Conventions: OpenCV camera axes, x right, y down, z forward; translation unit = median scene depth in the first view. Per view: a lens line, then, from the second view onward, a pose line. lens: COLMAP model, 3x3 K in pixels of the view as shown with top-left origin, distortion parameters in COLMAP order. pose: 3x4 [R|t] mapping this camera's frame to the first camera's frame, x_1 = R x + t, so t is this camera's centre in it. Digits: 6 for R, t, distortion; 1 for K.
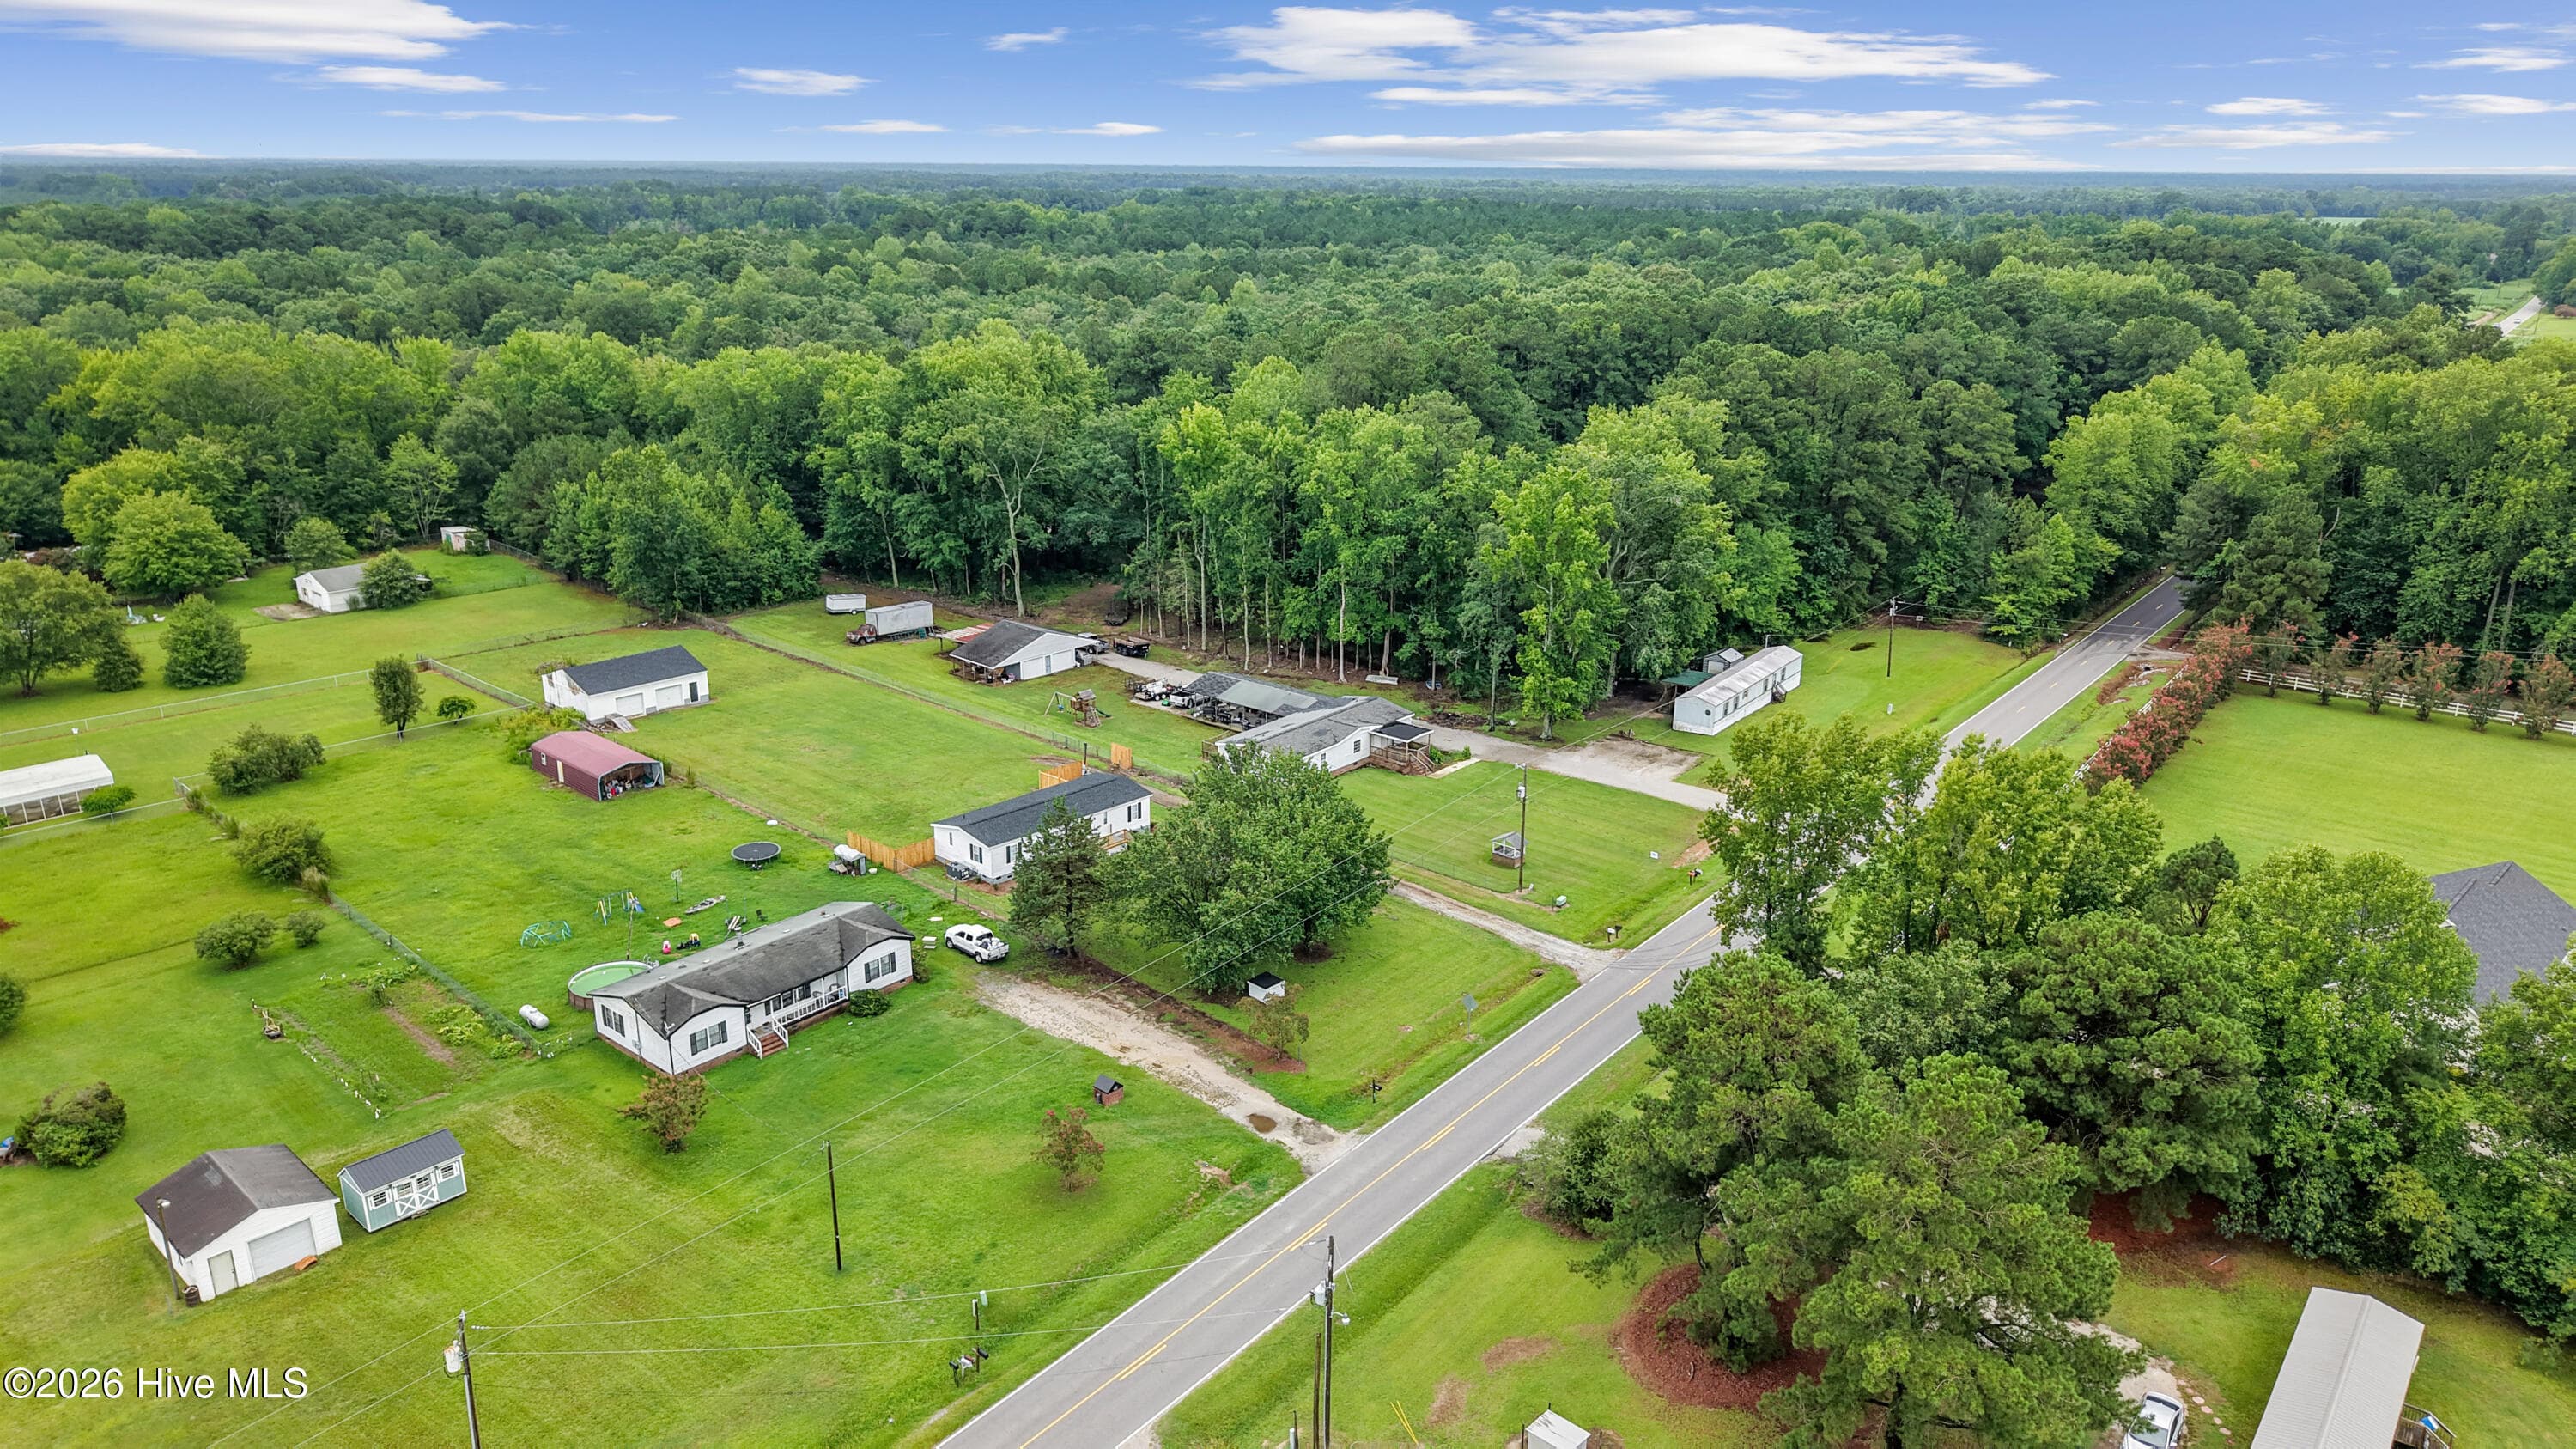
lens RADIAL K [[1736.8, 0, 1288.0], [0, 1736.8, 724.5], [0, 0, 1]] dist [0.033661, -0.038262]
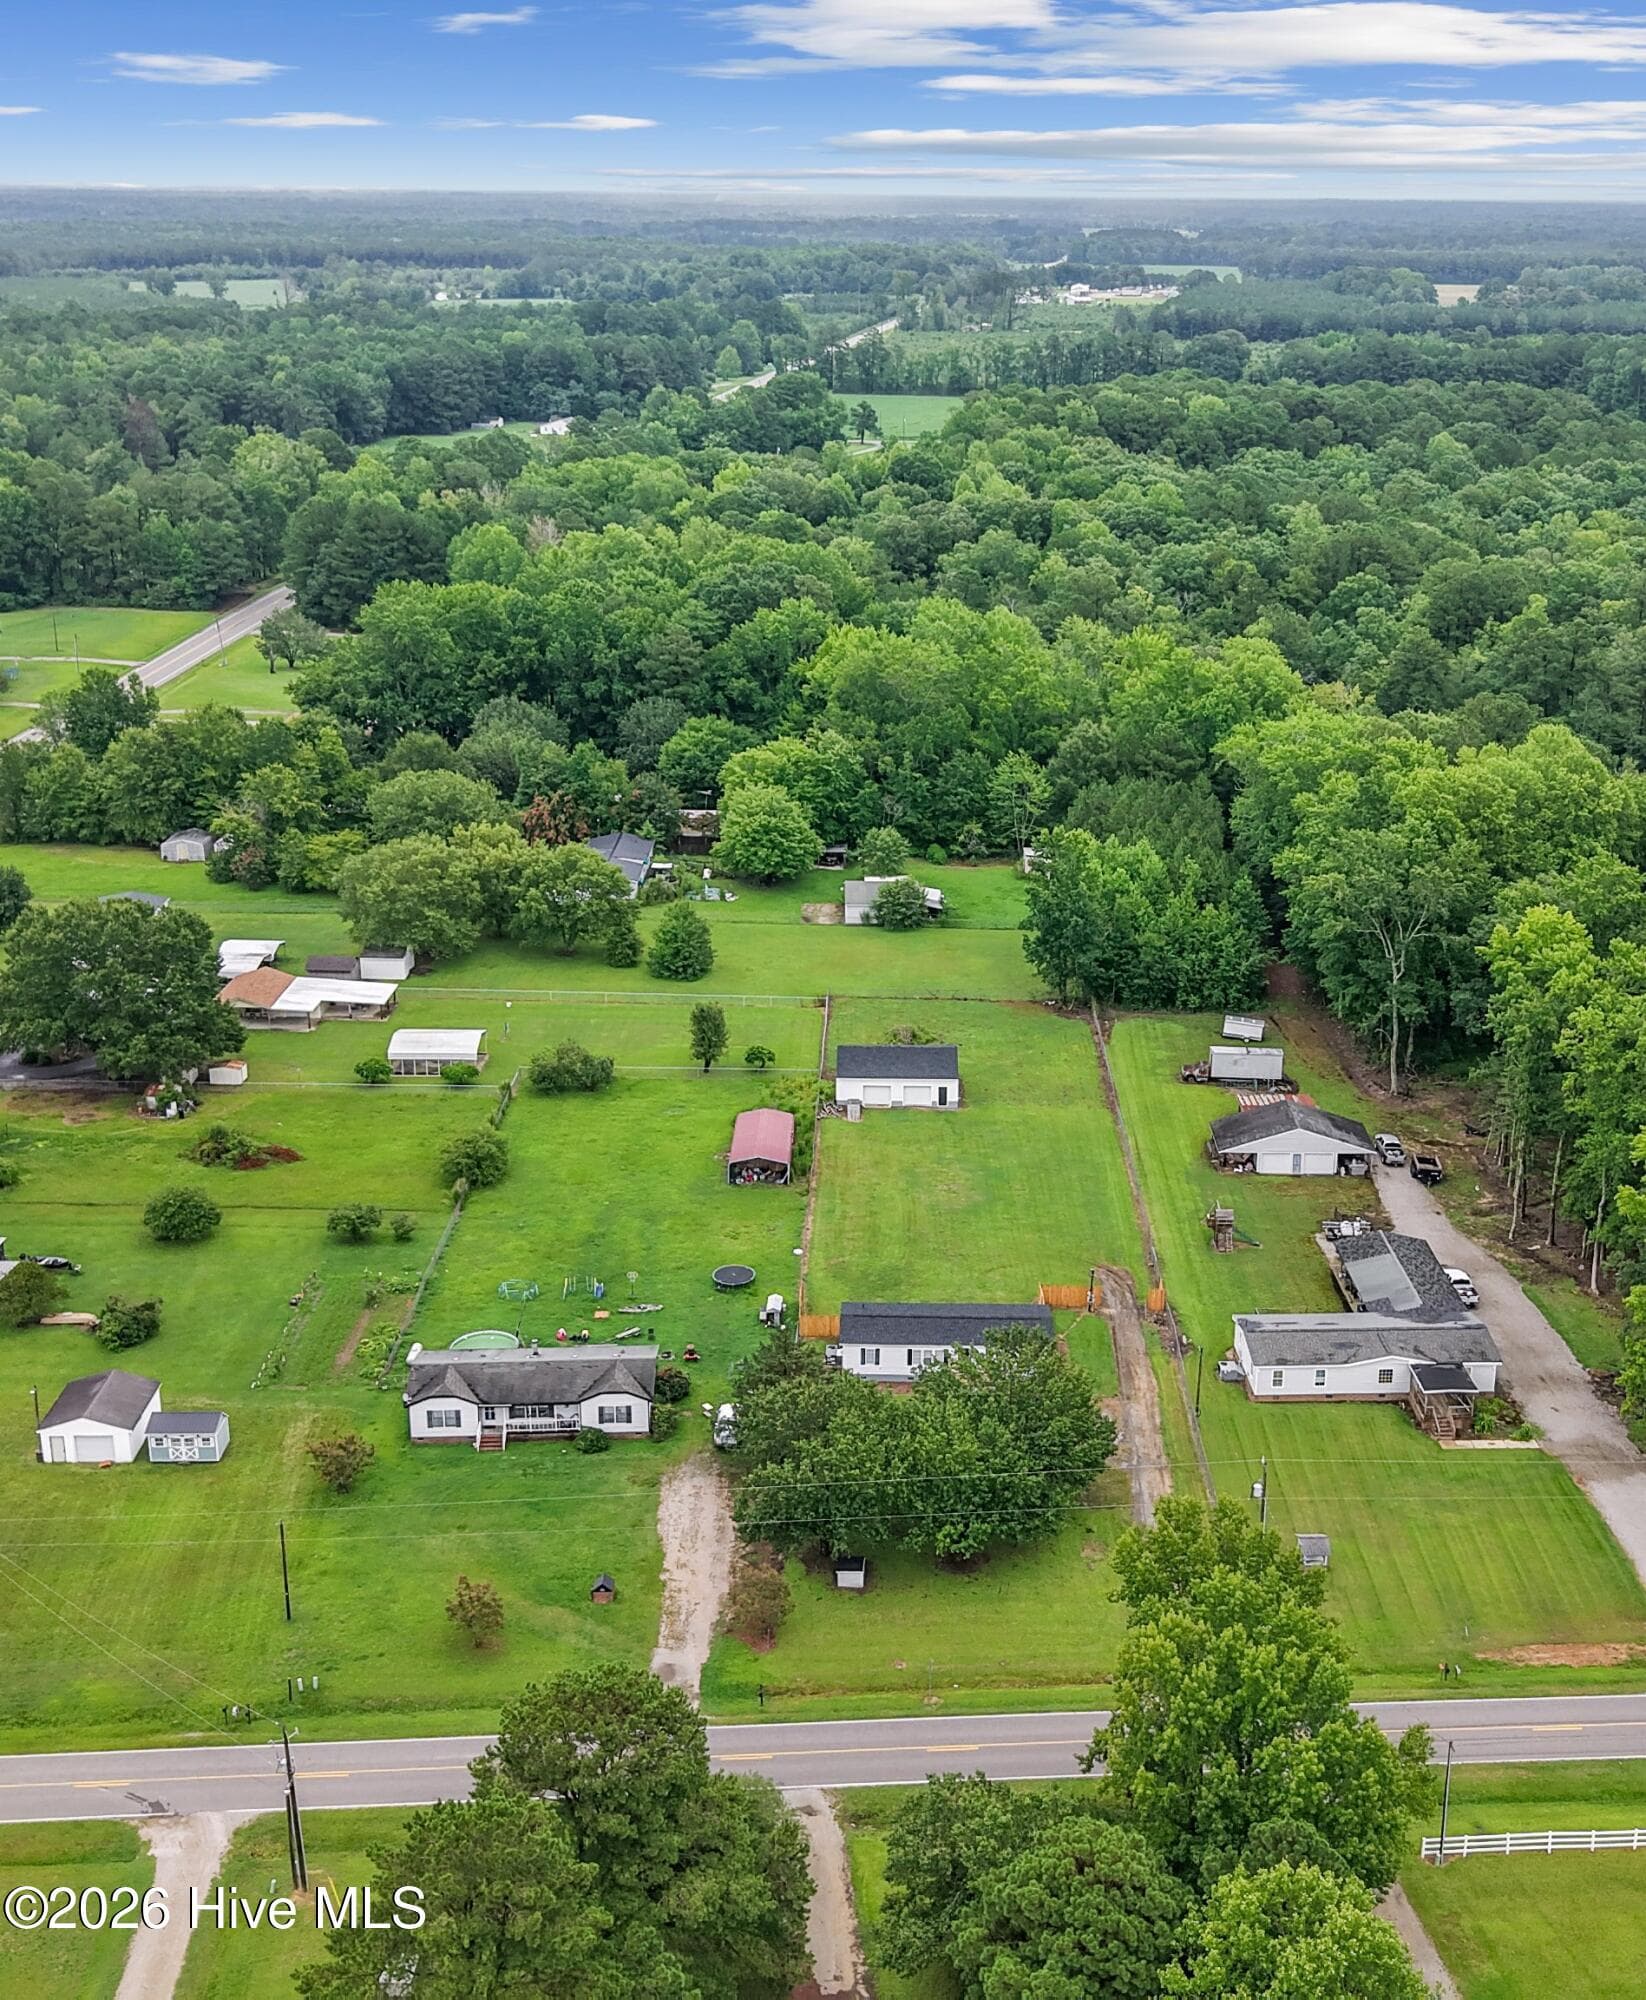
lens RADIAL K [[2395.4, 0, 956.9], [0, 2395.4, 1001.1], [0, 0, 1]] dist [0.133267, -0.404941]
pose [[0.685955, 0.236359, -0.688186, 0.625322], [-0.228294, 0.967926, 0.104882, -0.225302], [0.690904, 0.085164, 0.717913, -0.000848]]
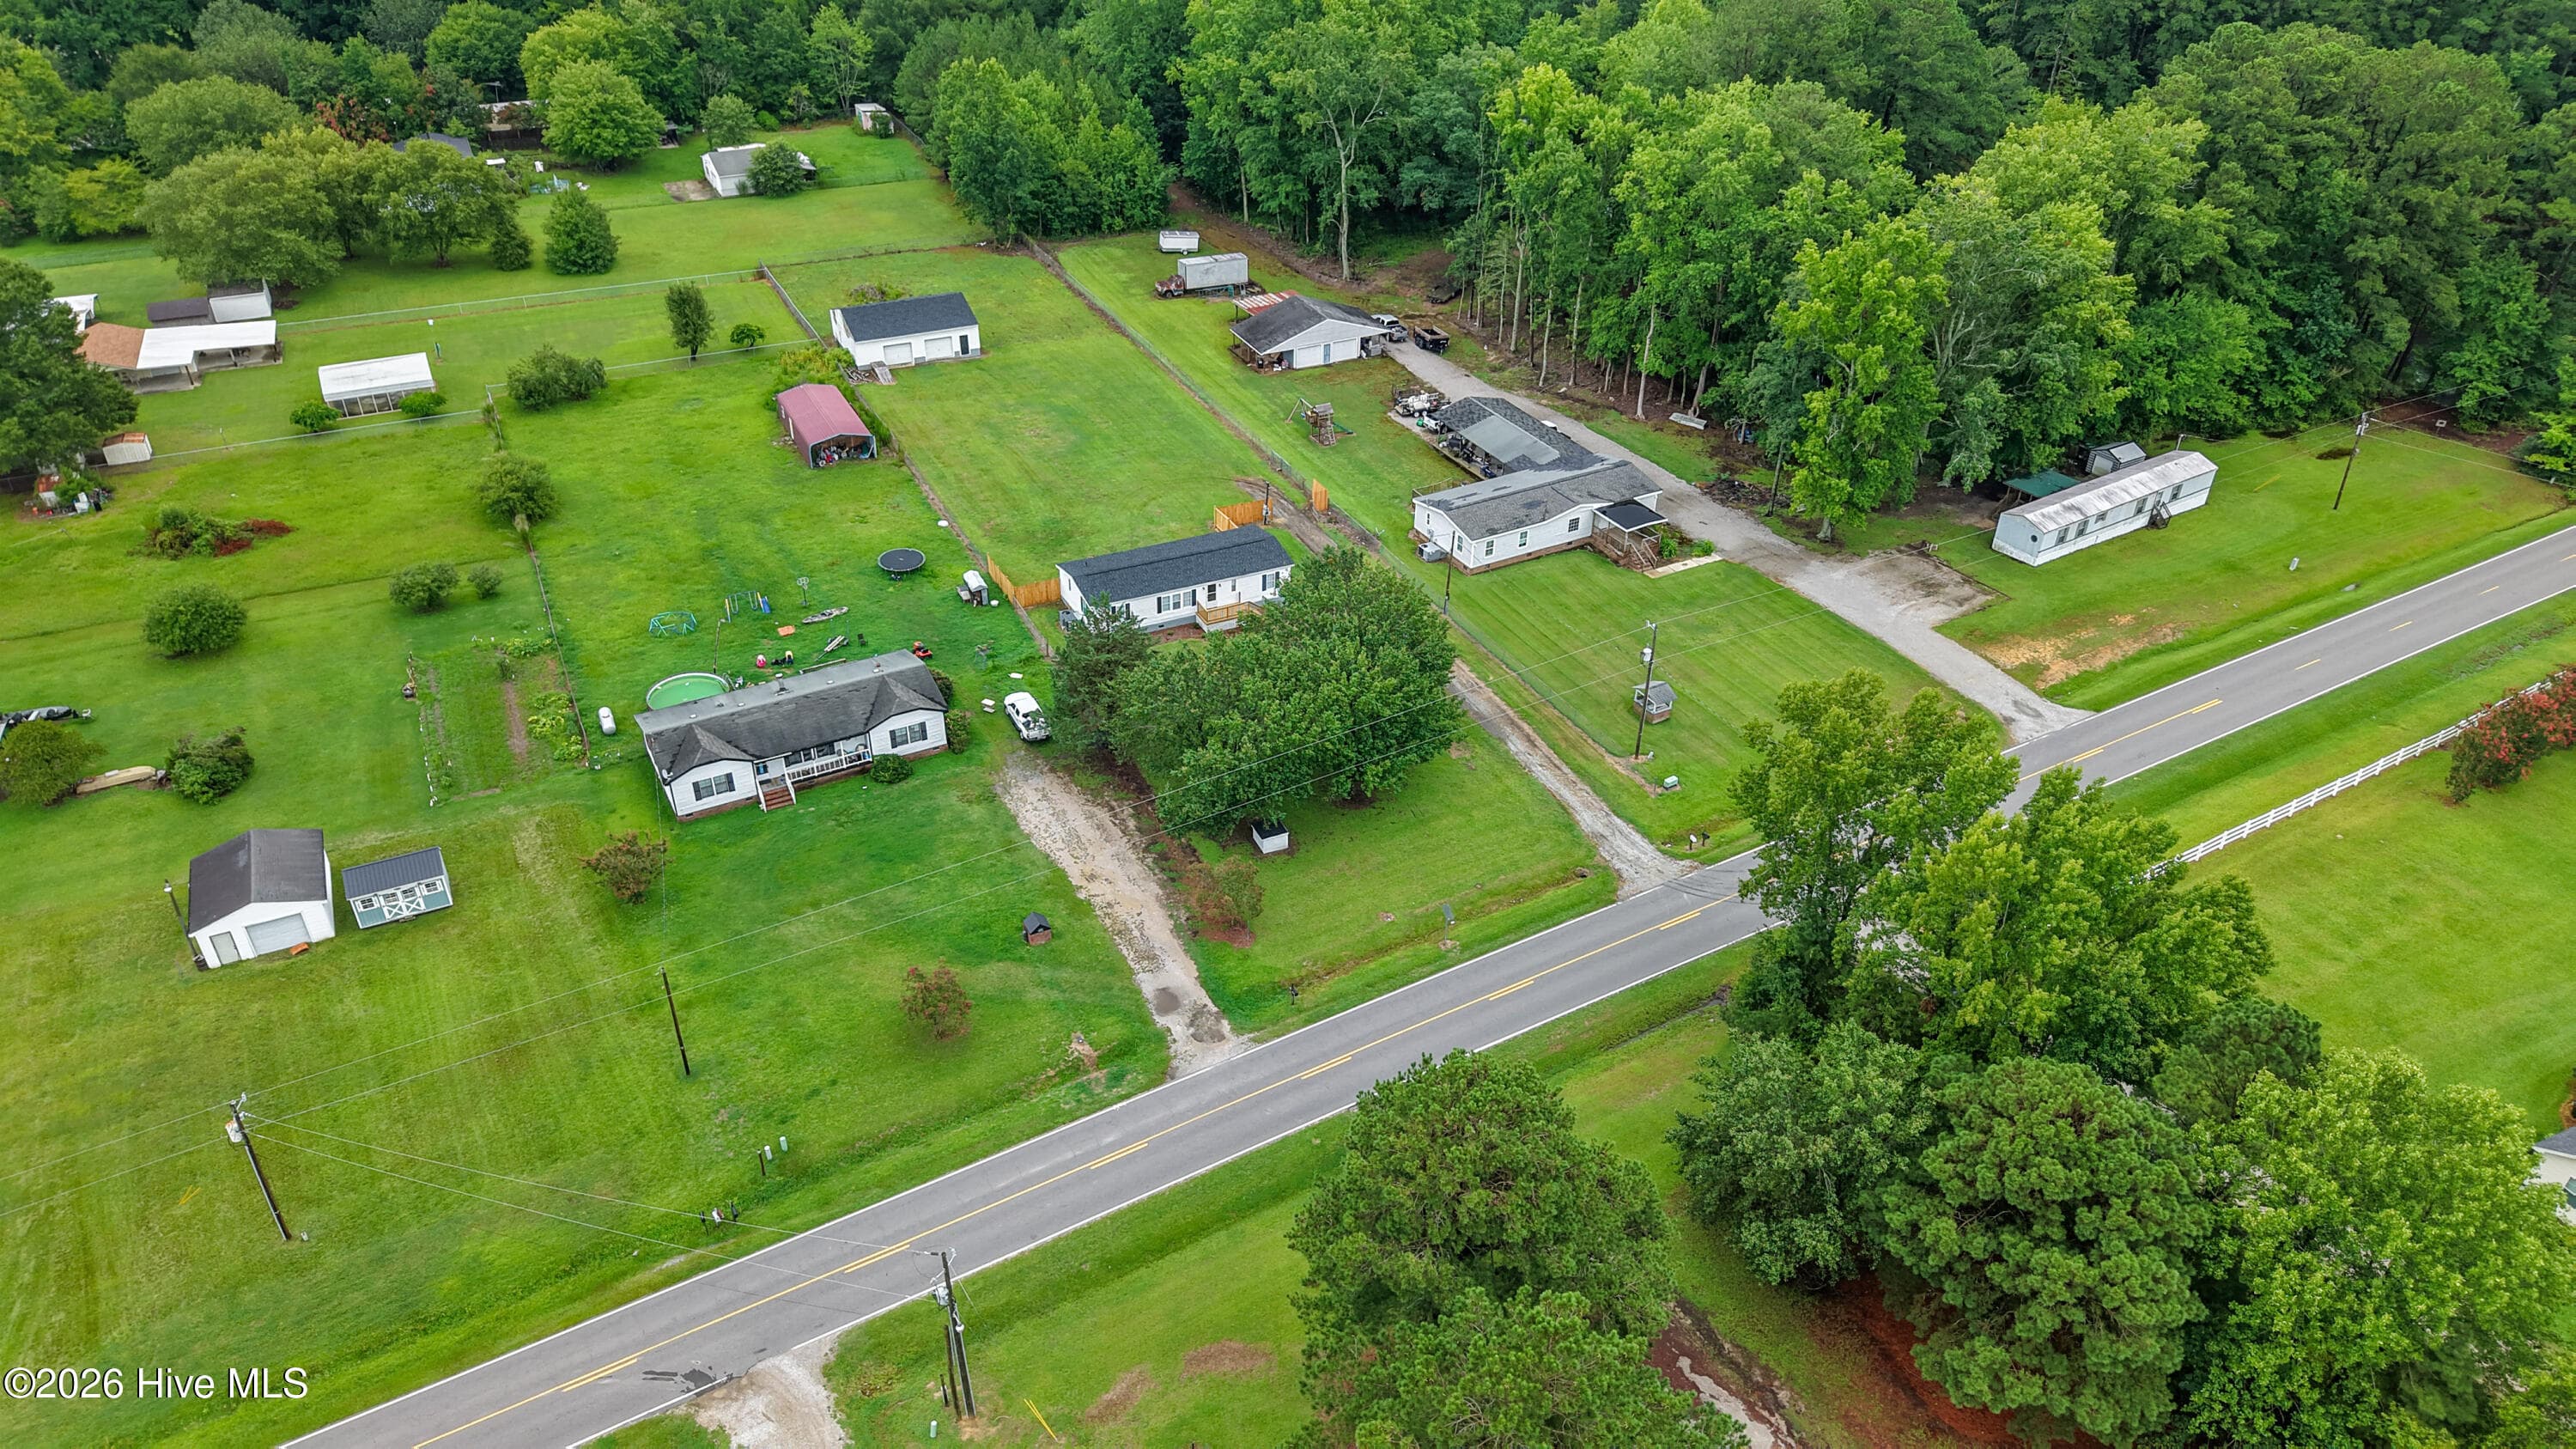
lens RADIAL K [[1736.8, 0, 1288.0], [0, 1736.8, 724.5], [0, 0, 1]] dist [0.033661, -0.038262]
pose [[0.931807, 0.202174, -0.301433, 0.181716], [-0.115539, 0.952520, 0.281703, -0.116584], [0.344074, -0.227666, 0.910924, 0.105667]]
